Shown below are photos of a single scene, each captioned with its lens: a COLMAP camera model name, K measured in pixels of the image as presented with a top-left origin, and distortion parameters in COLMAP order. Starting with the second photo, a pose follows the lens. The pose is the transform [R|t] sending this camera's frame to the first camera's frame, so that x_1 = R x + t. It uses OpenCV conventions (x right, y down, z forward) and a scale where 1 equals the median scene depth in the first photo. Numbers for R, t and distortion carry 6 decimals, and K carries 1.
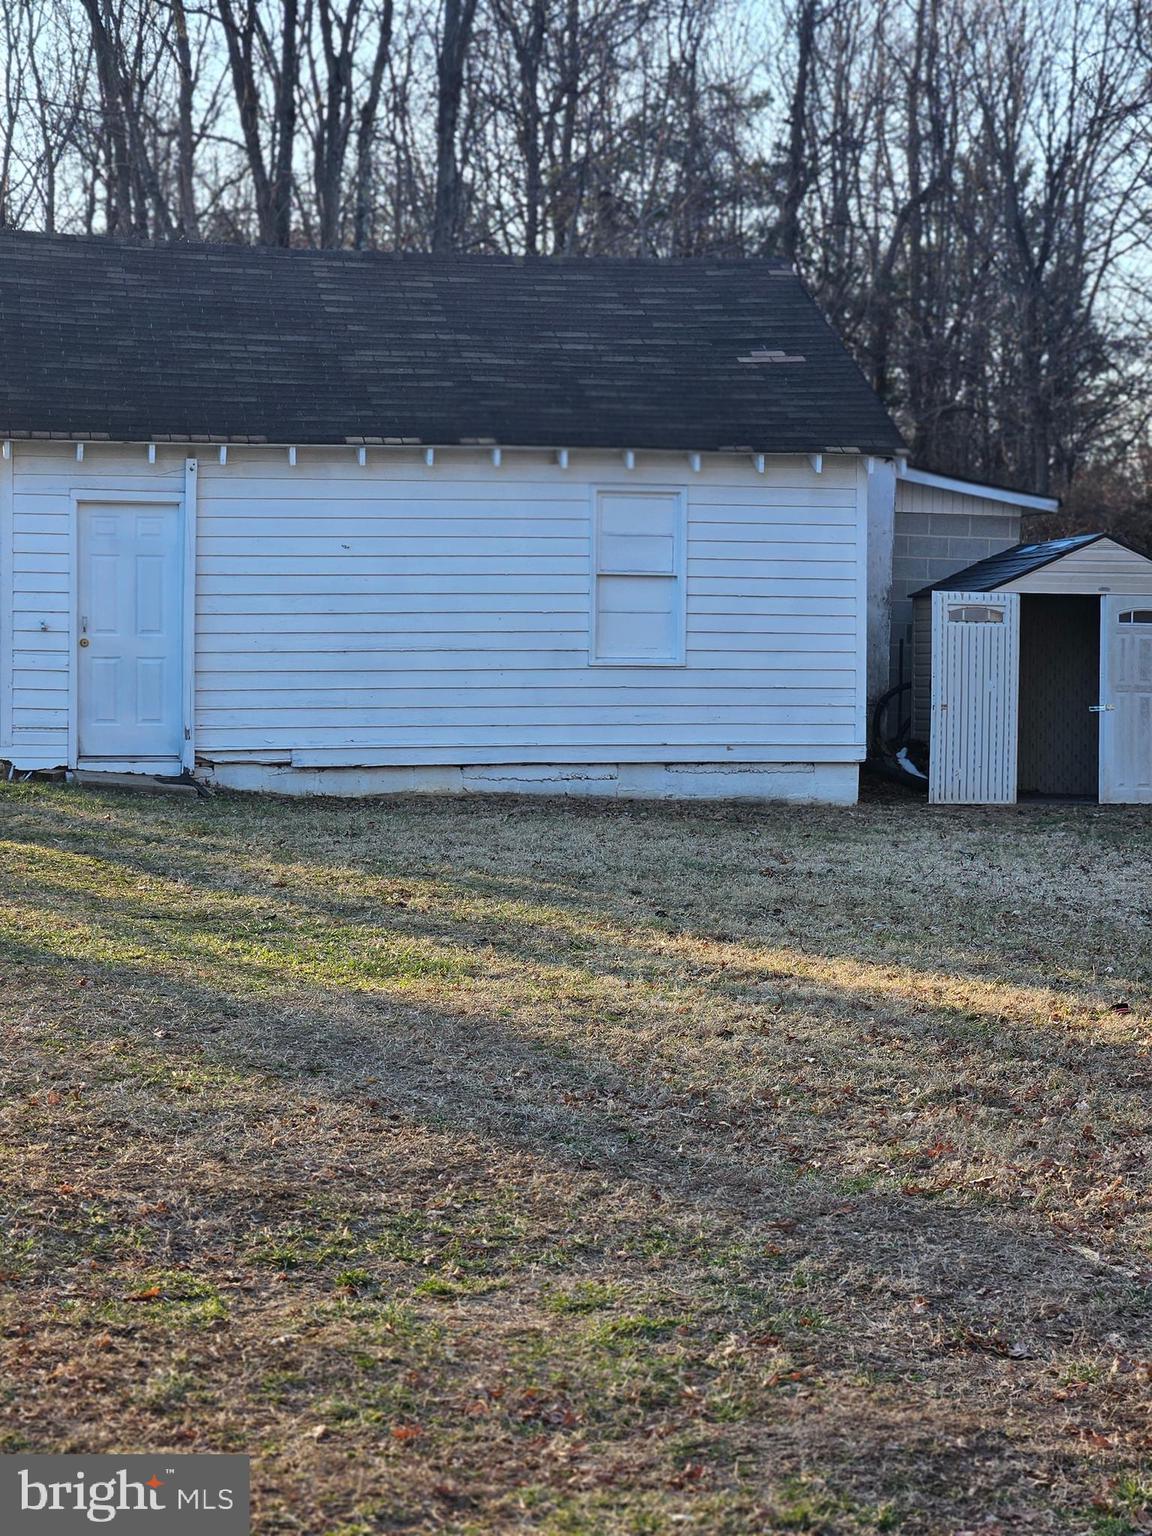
lens RADIAL K [[2967.5, 0, 576.0], [0, 2967.5, 768.0], [0, 0, 1]] dist [-0.829595, 12.643662]
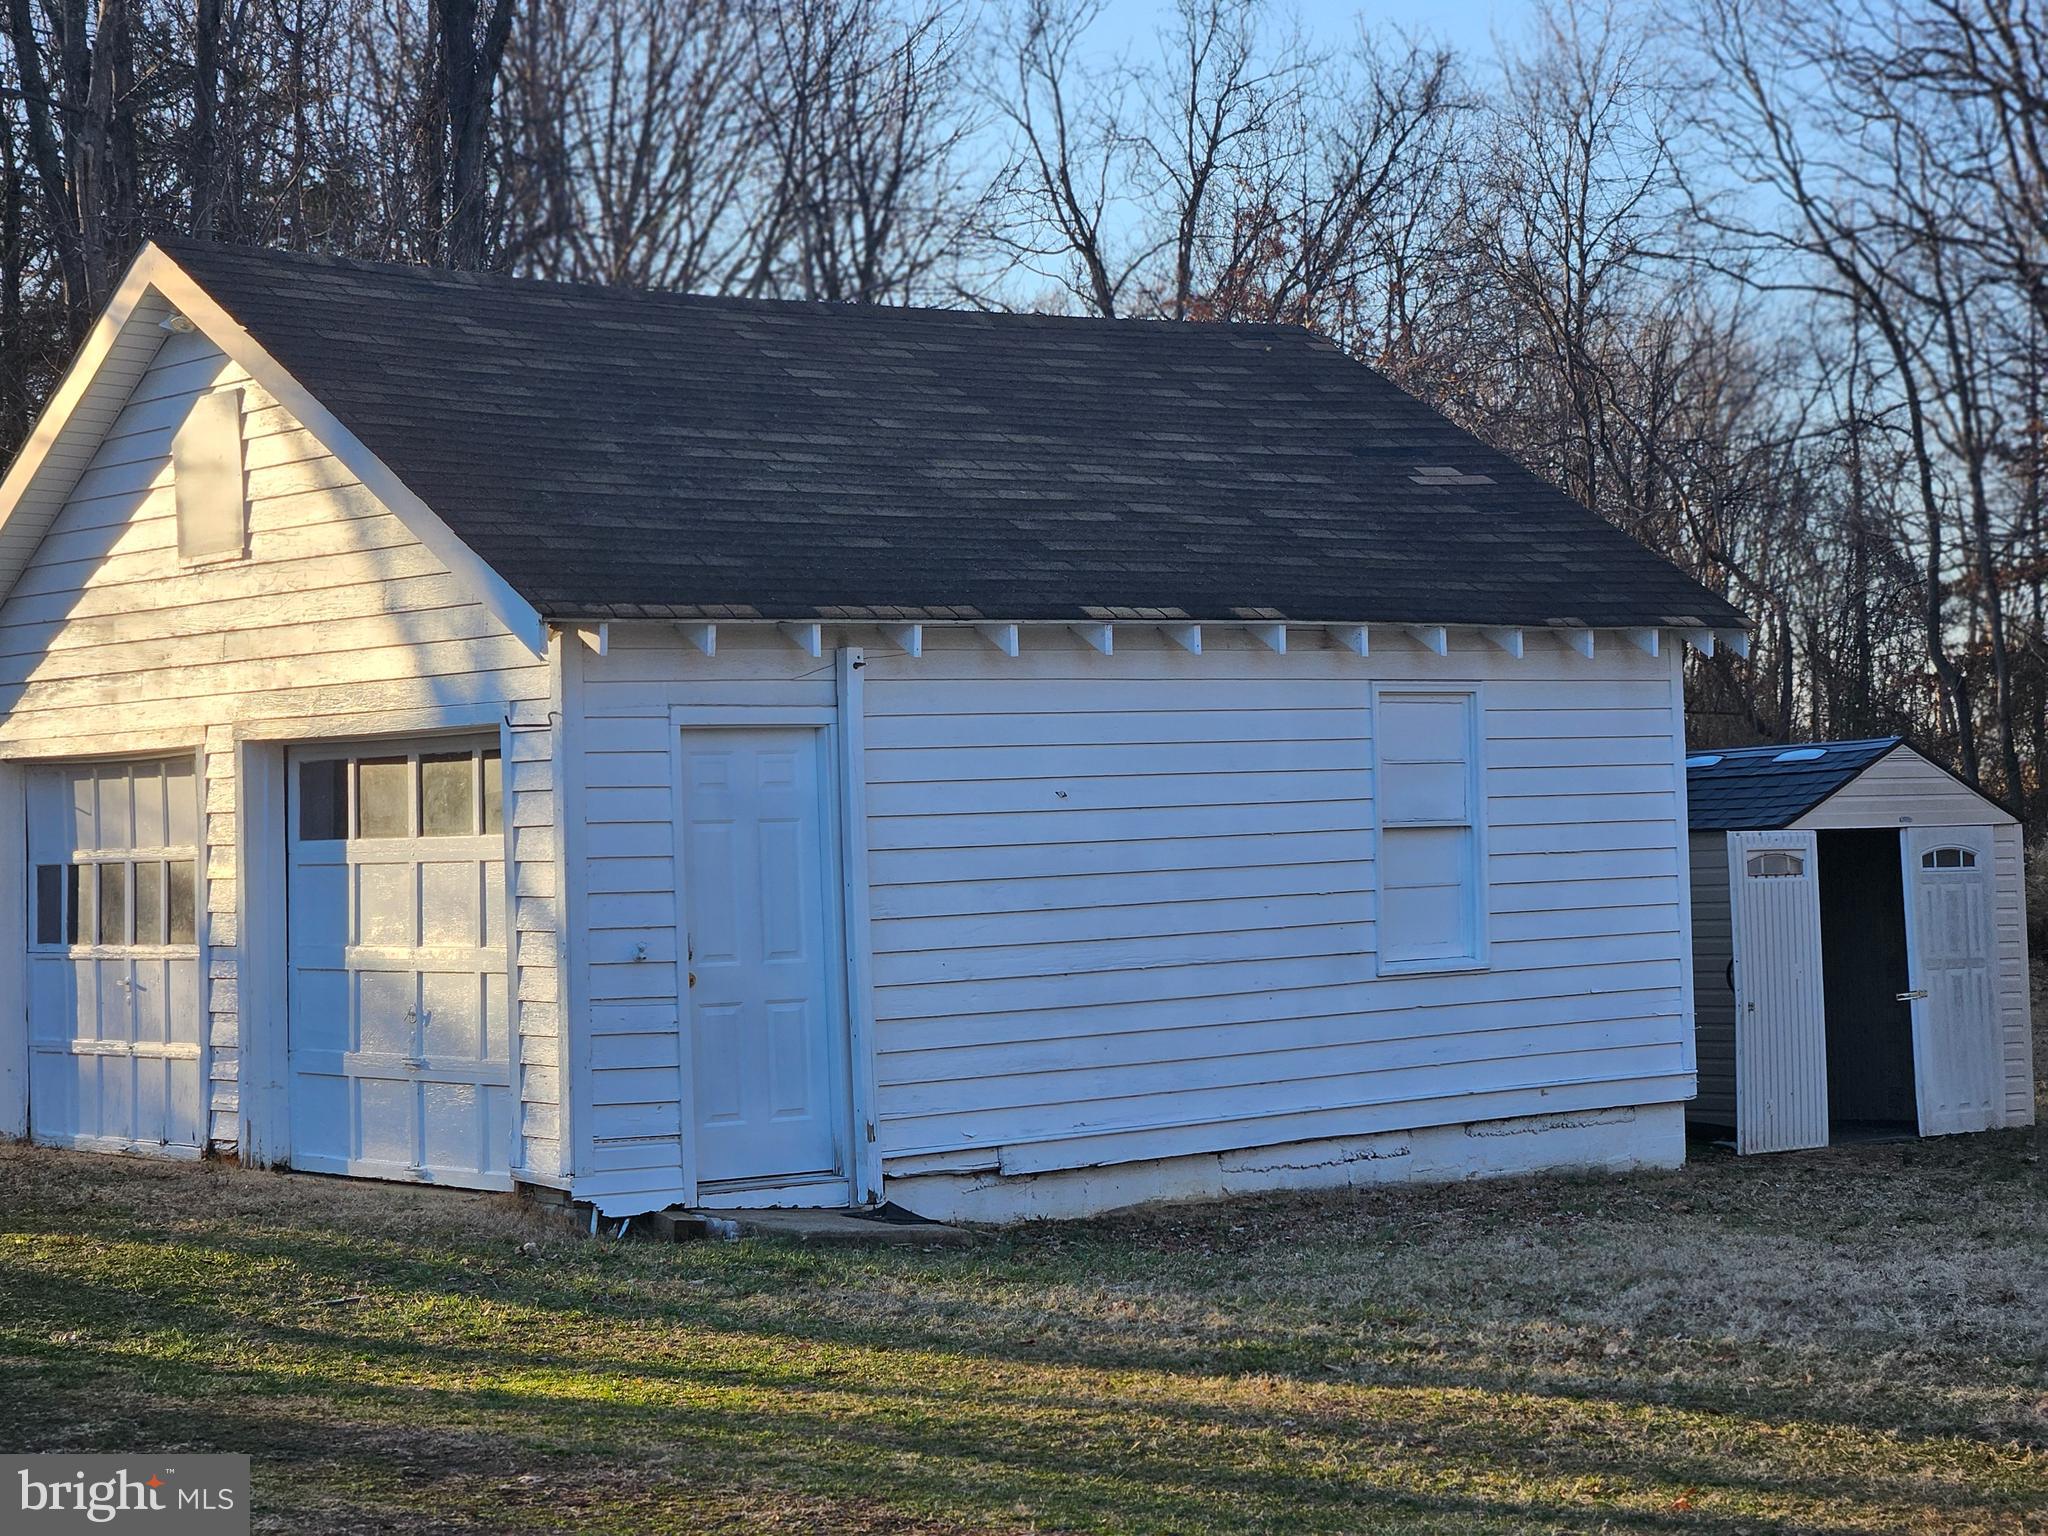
lens RADIAL K [[3956.6, 0, 1062.6], [0, 3956.6, 802.2], [0, 0, 1]] dist [-0.829595, 12.643662]
pose [[0.905064, -0.030419, 0.424186, -0.404364], [0.053237, 0.997696, -0.042044, -0.039895], [-0.421930, 0.060635, 0.904599, 0.282986]]
